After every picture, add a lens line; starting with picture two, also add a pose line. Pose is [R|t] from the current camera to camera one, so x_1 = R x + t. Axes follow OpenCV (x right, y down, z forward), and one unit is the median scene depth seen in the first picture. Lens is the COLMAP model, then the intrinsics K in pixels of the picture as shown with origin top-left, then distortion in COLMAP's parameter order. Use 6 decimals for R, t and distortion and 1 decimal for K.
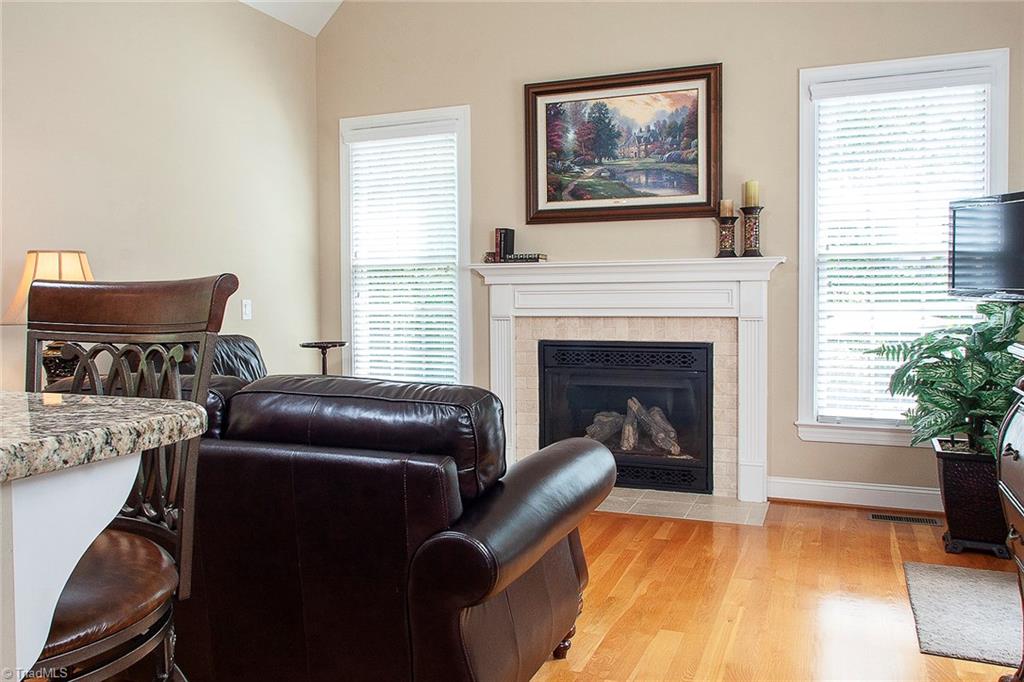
lens RADIAL K [[818.0, 0, 505.7], [0, 818.0, 332.2], [0, 0, 1]] dist [-0.017943, 0.005803]
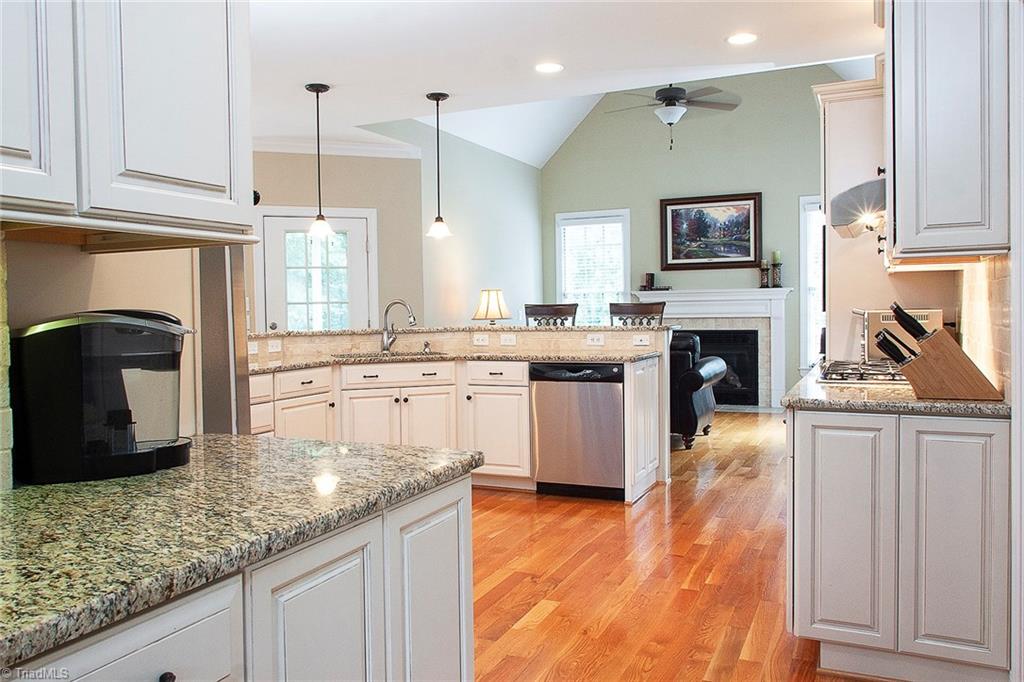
lens RADIAL K [[818.0, 0, 521.2], [0, 818.0, 350.7], [0, 0, 1]] dist [-0.017943, 0.005803]
pose [[0.999626, -0.007975, -0.026163, -0.270167], [0.008260, 0.999908, 0.010793, 0.036079], [0.026075, -0.011005, 0.999599, -1.001292]]
